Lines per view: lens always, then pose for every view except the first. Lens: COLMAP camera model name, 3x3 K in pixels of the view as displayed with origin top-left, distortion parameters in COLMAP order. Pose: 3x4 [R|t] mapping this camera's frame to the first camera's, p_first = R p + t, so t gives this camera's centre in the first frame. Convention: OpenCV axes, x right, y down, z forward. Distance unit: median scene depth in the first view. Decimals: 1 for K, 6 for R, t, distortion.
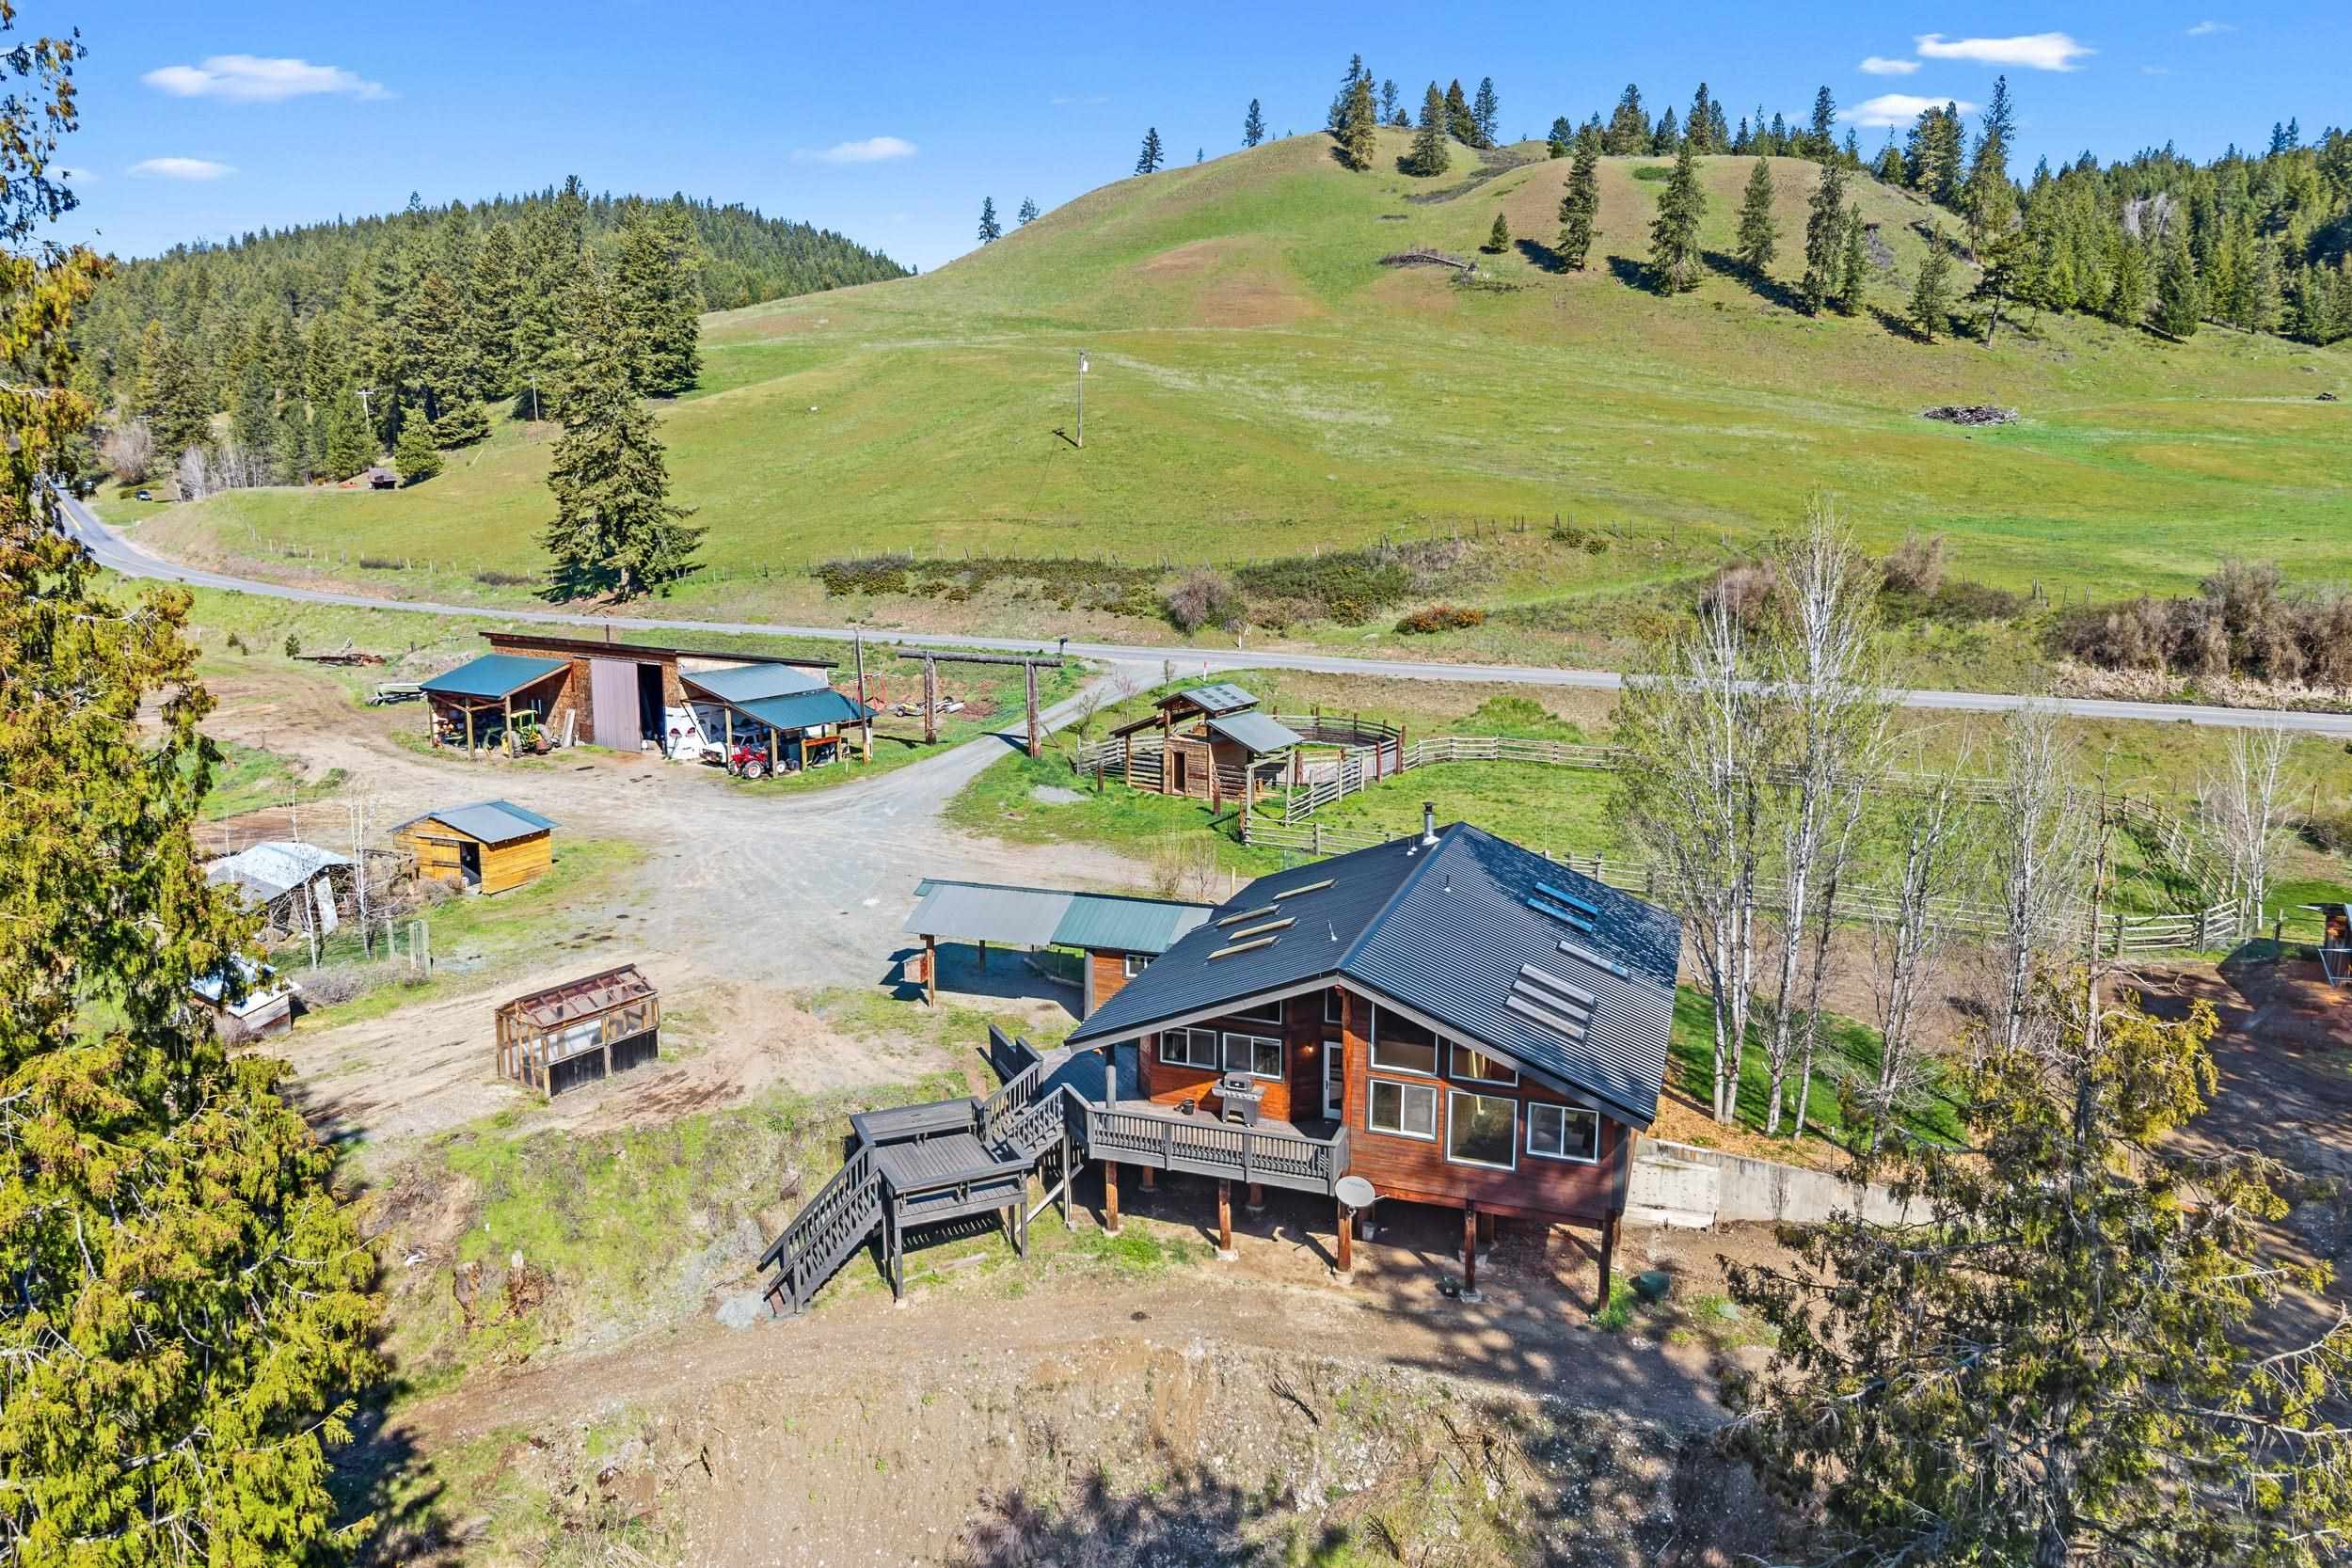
lens RADIAL K [[1578.9, 0, 1176.0], [0, 1578.9, 784.0], [0, 0, 1]] dist [0.001504, -0.026458]
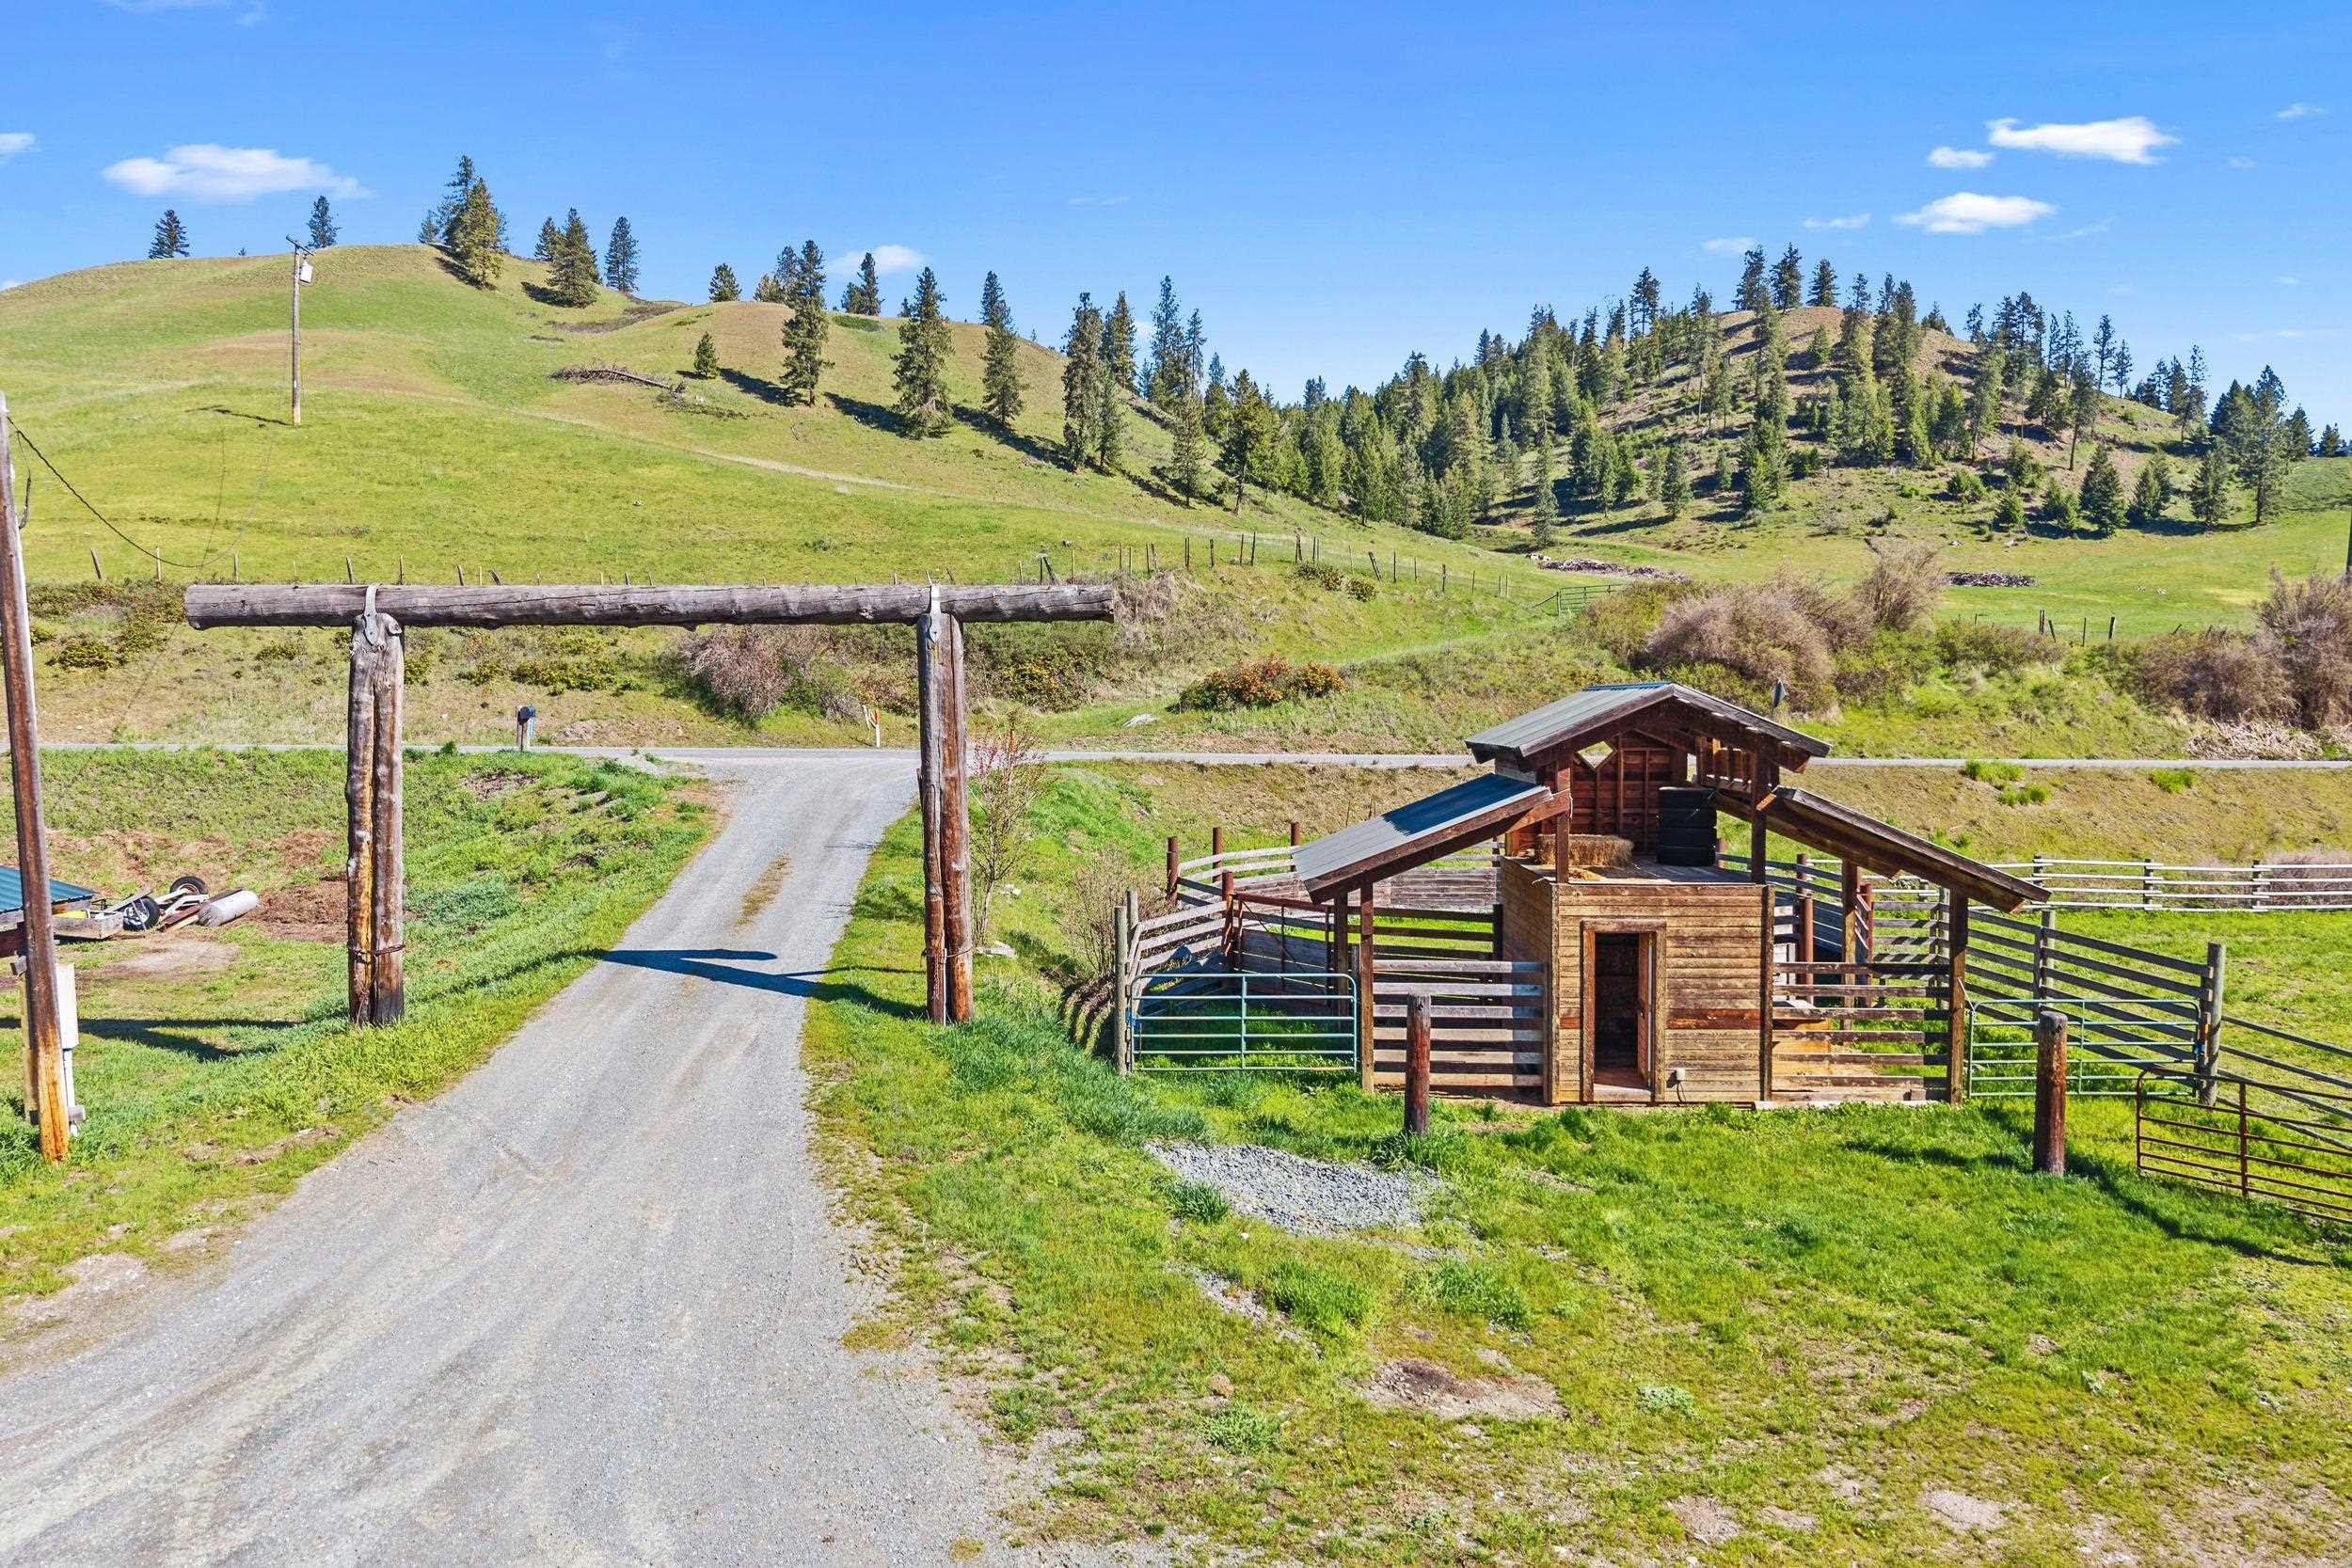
lens RADIAL K [[1578.9, 0, 1176.0], [0, 1578.9, 784.0], [0, 0, 1]] dist [0.001504, -0.026458]
pose [[0.831860, -0.030200, 0.554164, -0.055463], [0.112700, 0.986906, -0.115392, -0.006385], [-0.543423, 0.158444, 0.824371, 0.232571]]
